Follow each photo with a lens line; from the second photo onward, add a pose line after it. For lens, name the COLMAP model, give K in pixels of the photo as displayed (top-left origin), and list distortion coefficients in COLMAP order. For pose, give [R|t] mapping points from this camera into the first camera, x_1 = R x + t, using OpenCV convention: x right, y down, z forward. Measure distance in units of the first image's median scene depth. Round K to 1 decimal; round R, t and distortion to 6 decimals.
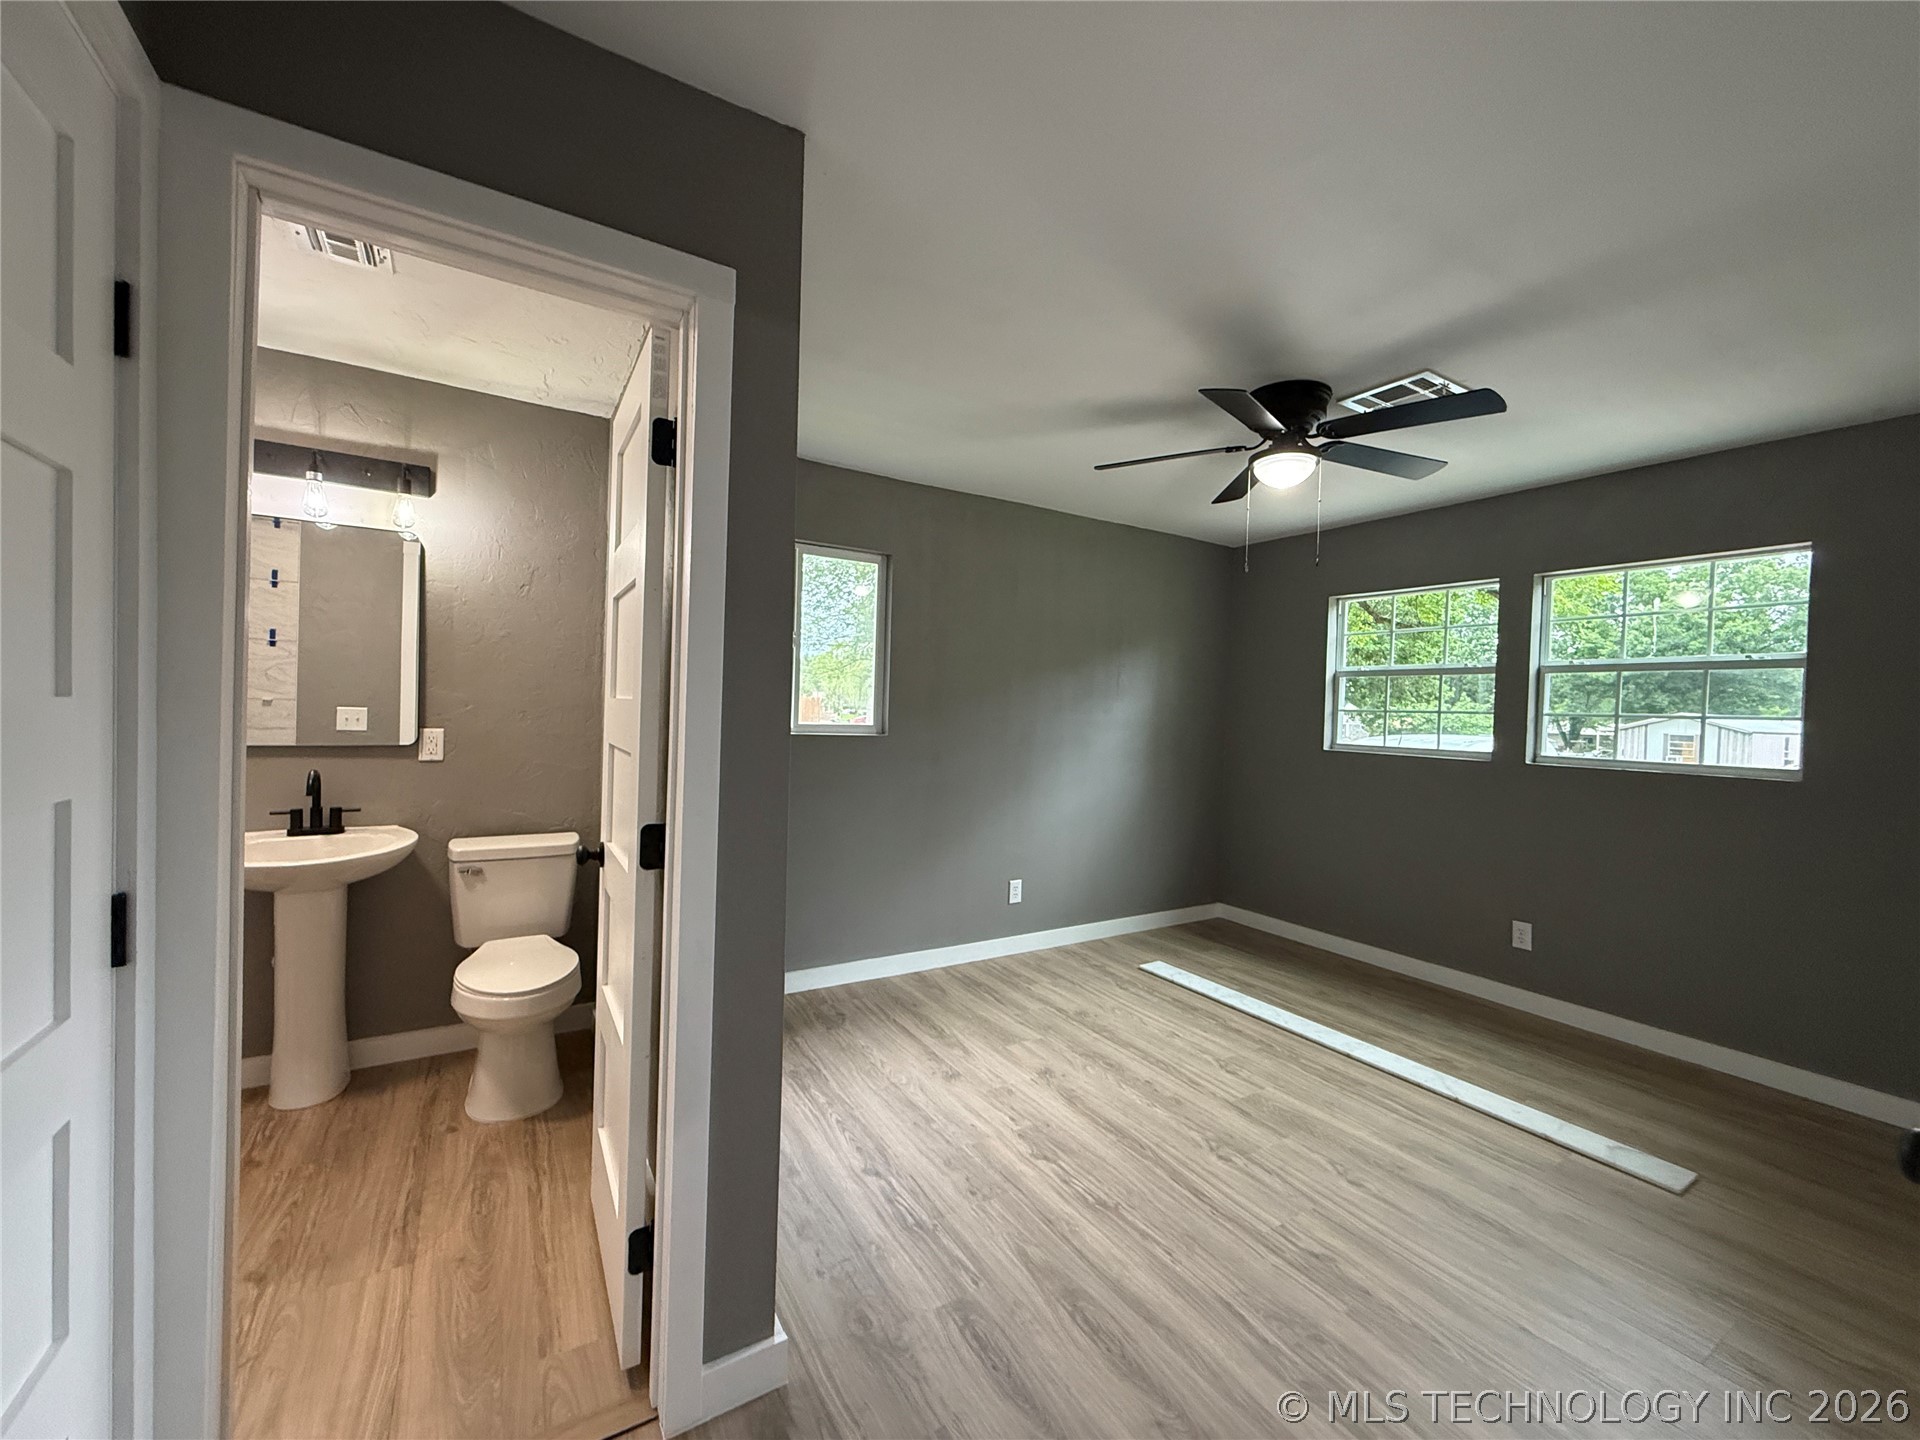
lens RADIAL K [[764.6, 0, 956.0], [0, 764.6, 718.7], [0, 0, 1]] dist [-0.002392, -0.000043]
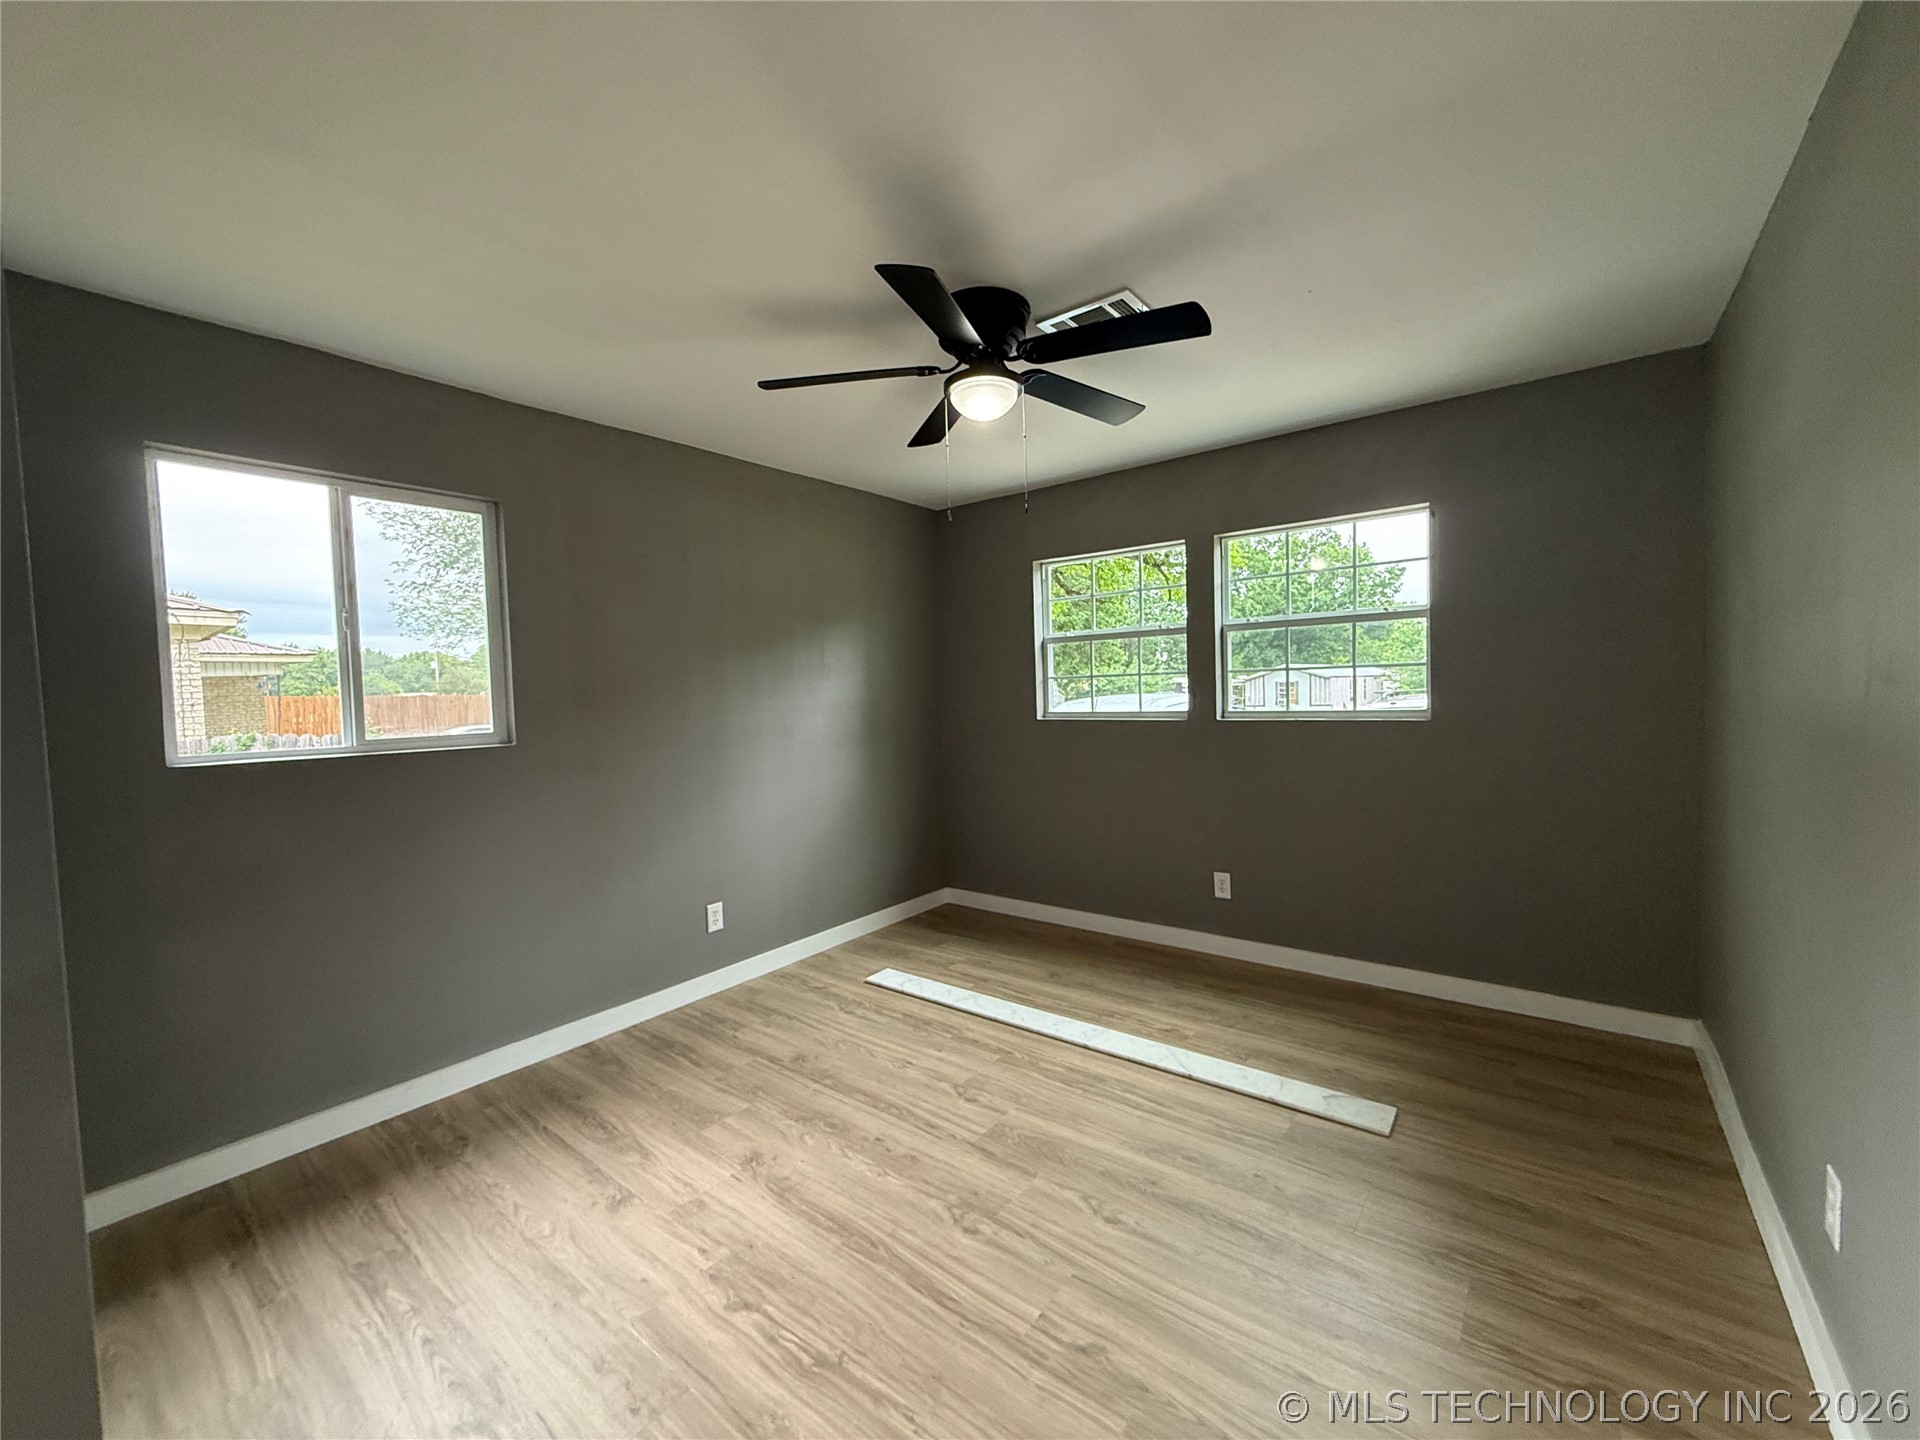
lens RADIAL K [[764.6, 0, 956.0], [0, 764.6, 718.7], [0, 0, 1]] dist [-0.002392, -0.000043]
pose [[0.935210, -0.073210, 0.346443, 0.075188], [0.064222, 0.997236, 0.037370, -0.005118], [-0.348221, -0.012700, 0.937326, 0.196601]]
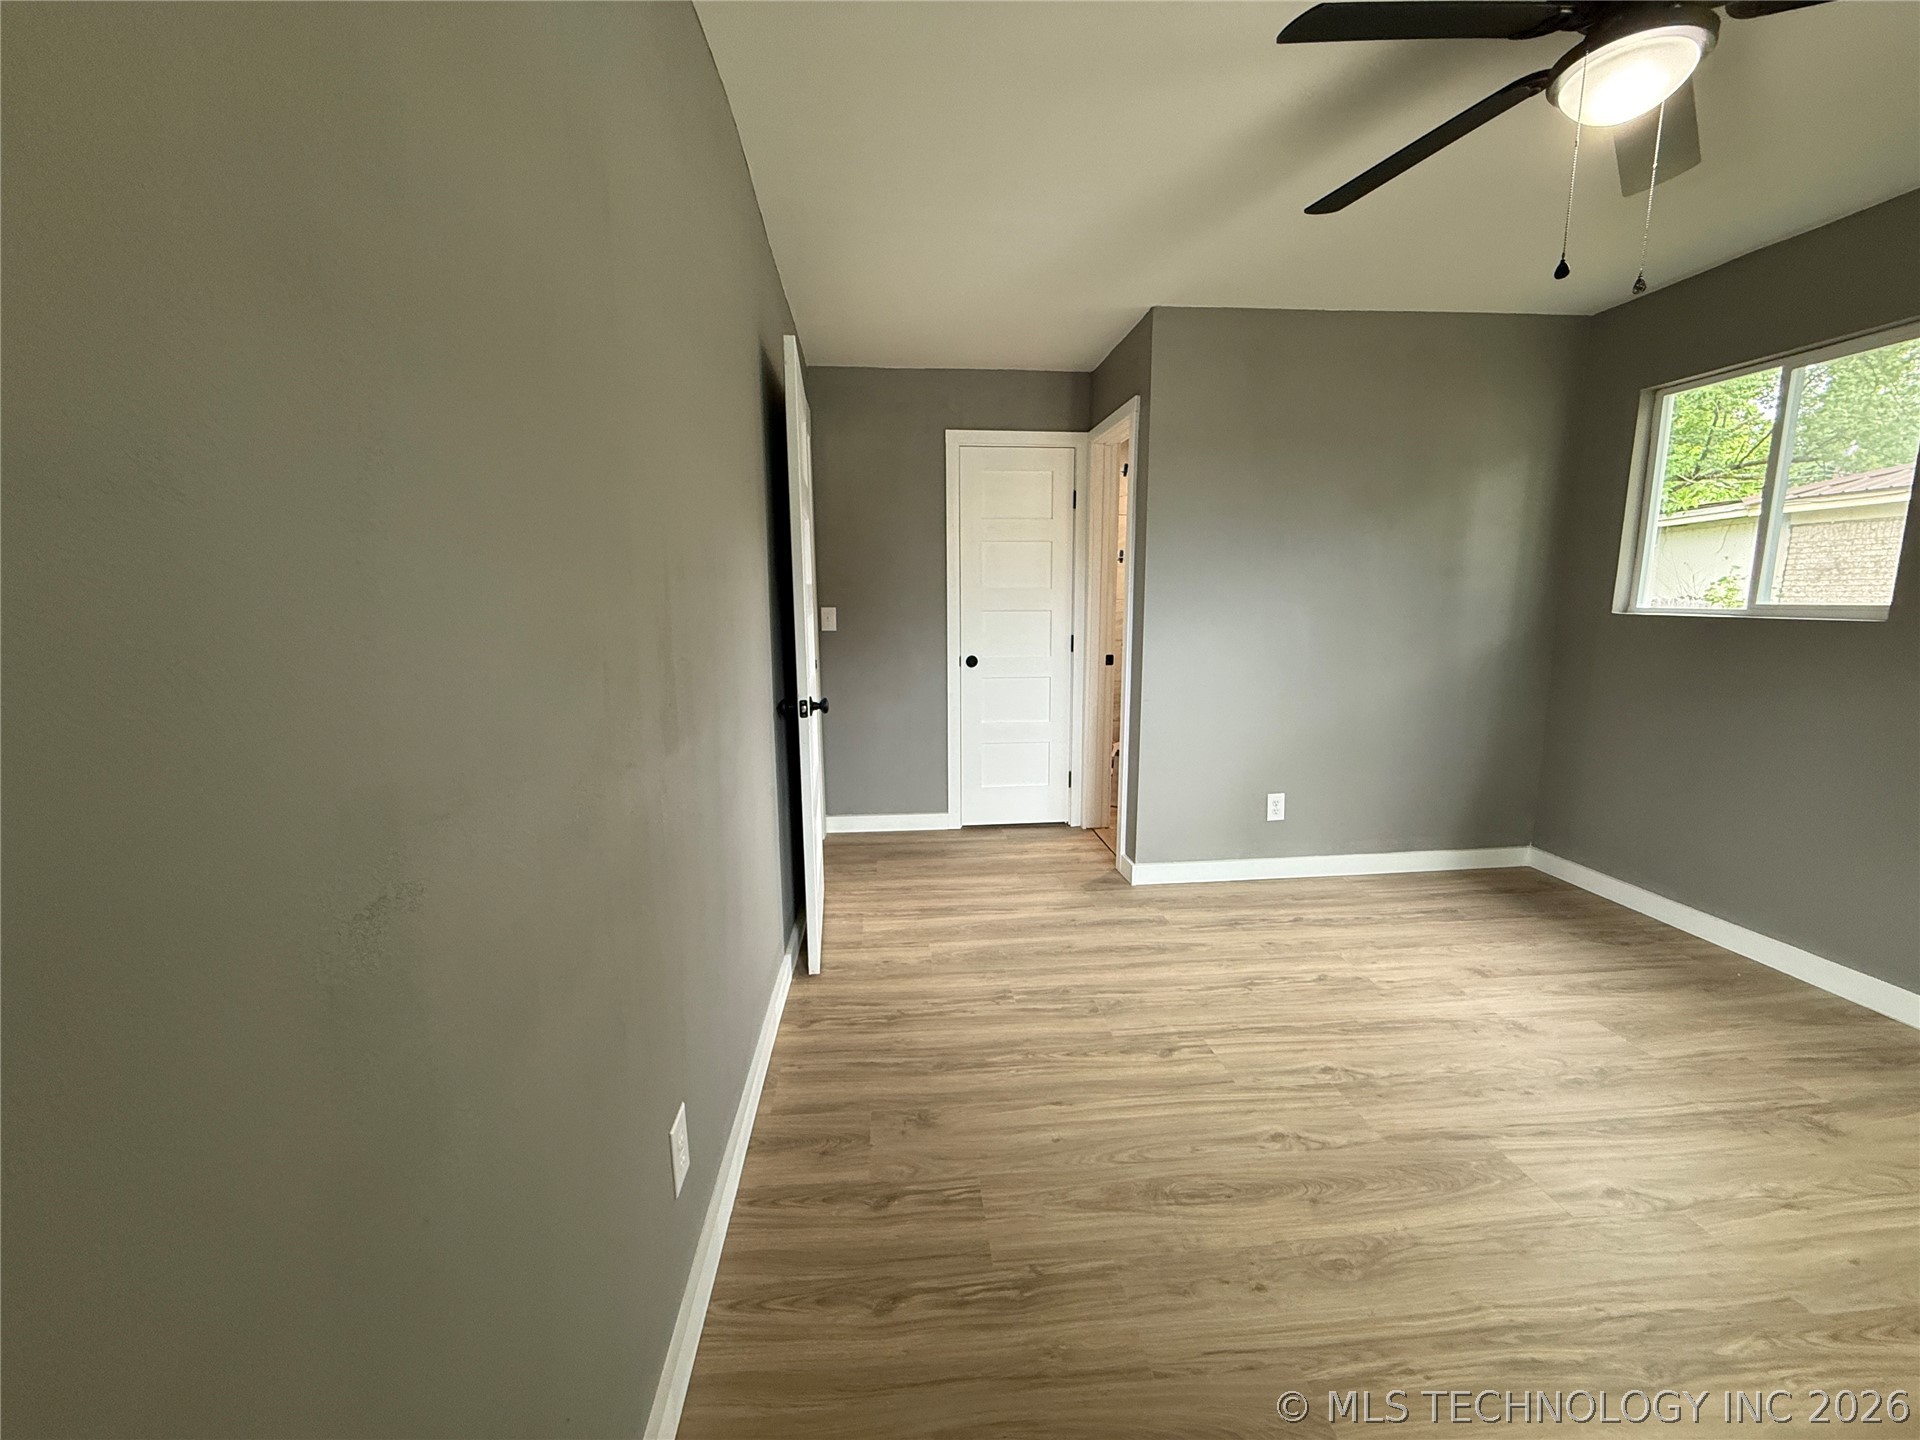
lens RADIAL K [[764.6, 0, 956.0], [0, 764.6, 718.7], [0, 0, 1]] dist [-0.002392, -0.000043]
pose [[-0.434872, 0.114384, -0.893198, 1.061340], [-0.021531, 0.990295, 0.137301, 0.042166], [0.900235, 0.078940, -0.428189, 0.782761]]
